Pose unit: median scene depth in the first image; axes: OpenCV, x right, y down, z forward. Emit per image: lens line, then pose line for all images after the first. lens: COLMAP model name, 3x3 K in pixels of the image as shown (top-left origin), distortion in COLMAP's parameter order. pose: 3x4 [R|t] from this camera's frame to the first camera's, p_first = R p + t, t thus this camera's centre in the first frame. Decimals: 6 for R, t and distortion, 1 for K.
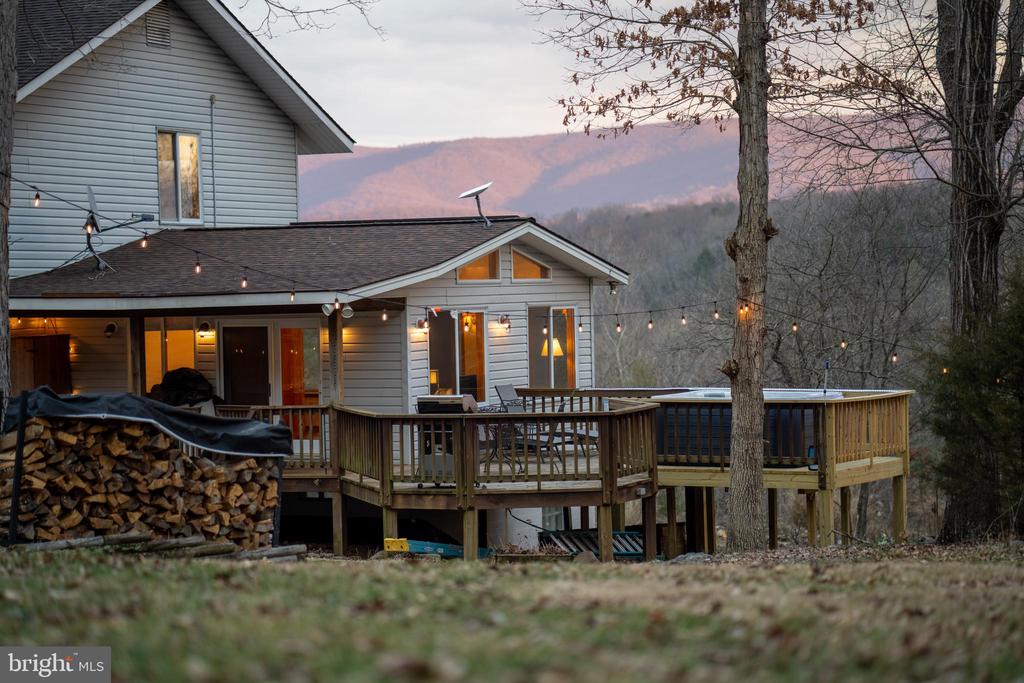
lens RADIAL K [[2371.3, 0, 510.1], [0, 2371.3, 375.1], [0, 0, 1]] dist [0.507931, -0.593337]
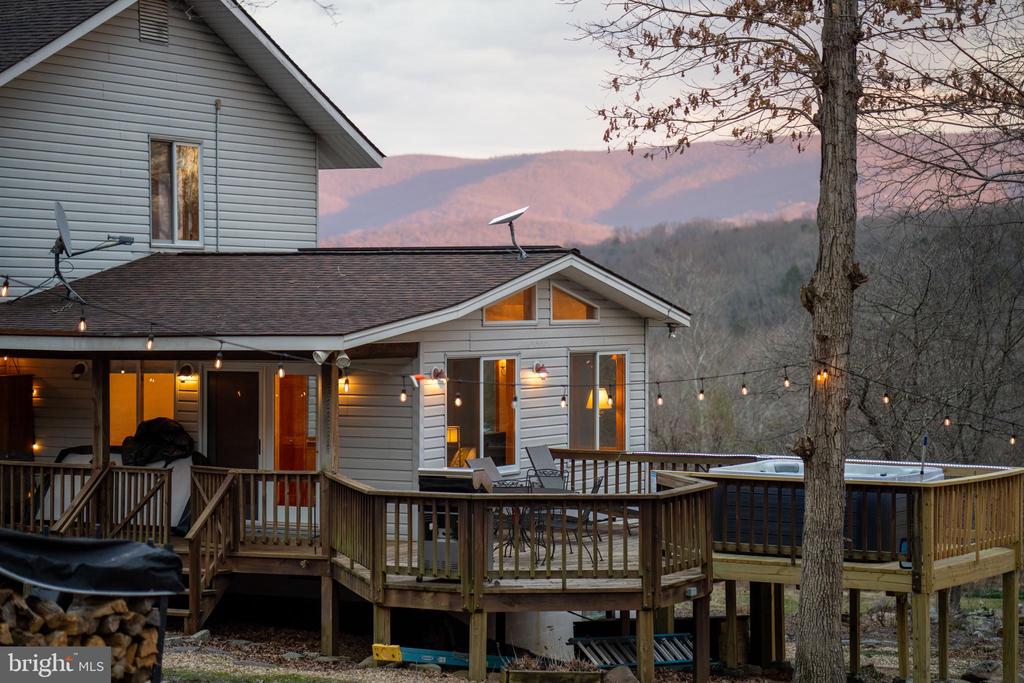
lens RADIAL K [[2371.3, 0, 510.1], [0, 2371.3, 375.1], [0, 0, 1]] dist [0.507931, -0.593337]
pose [[0.999148, 0.021649, -0.035129, 0.019483], [-0.021841, 0.999748, -0.005104, -0.018888], [0.035010, 0.005867, 0.999370, 0.174209]]
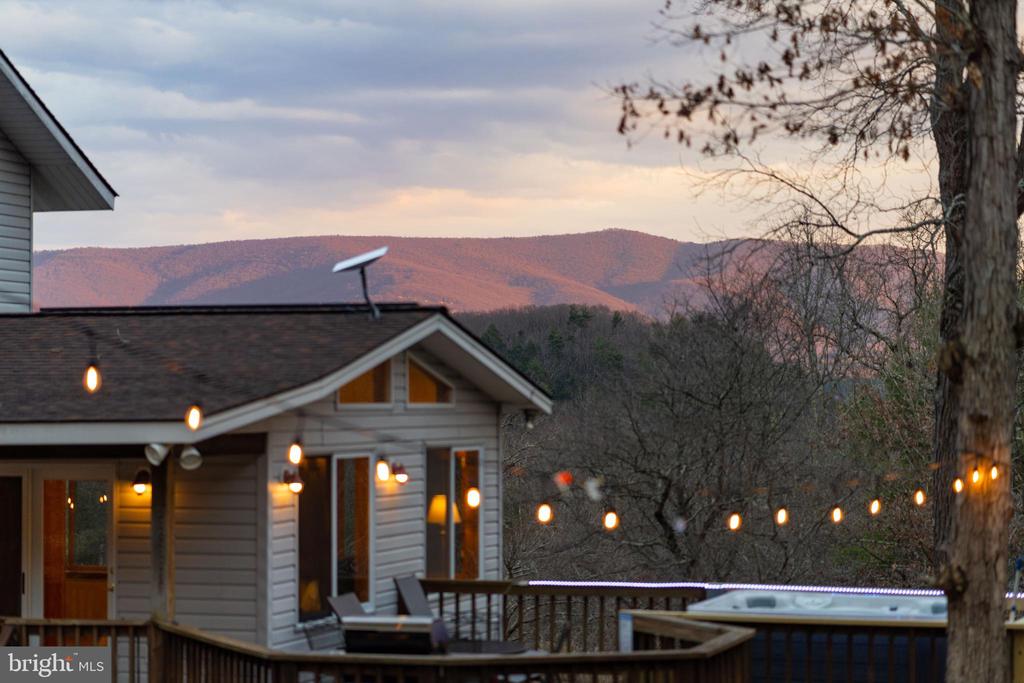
lens RADIAL K [[2486.9, 0, 511.7], [0, 2486.9, 389.8], [0, 0, 1]] dist [0.020472, -0.213677]
pose [[0.988477, 0.020184, 0.150017, -0.082984], [-0.013533, 0.998885, -0.045226, -0.017364], [-0.150763, 0.042674, 0.987648, 0.408537]]
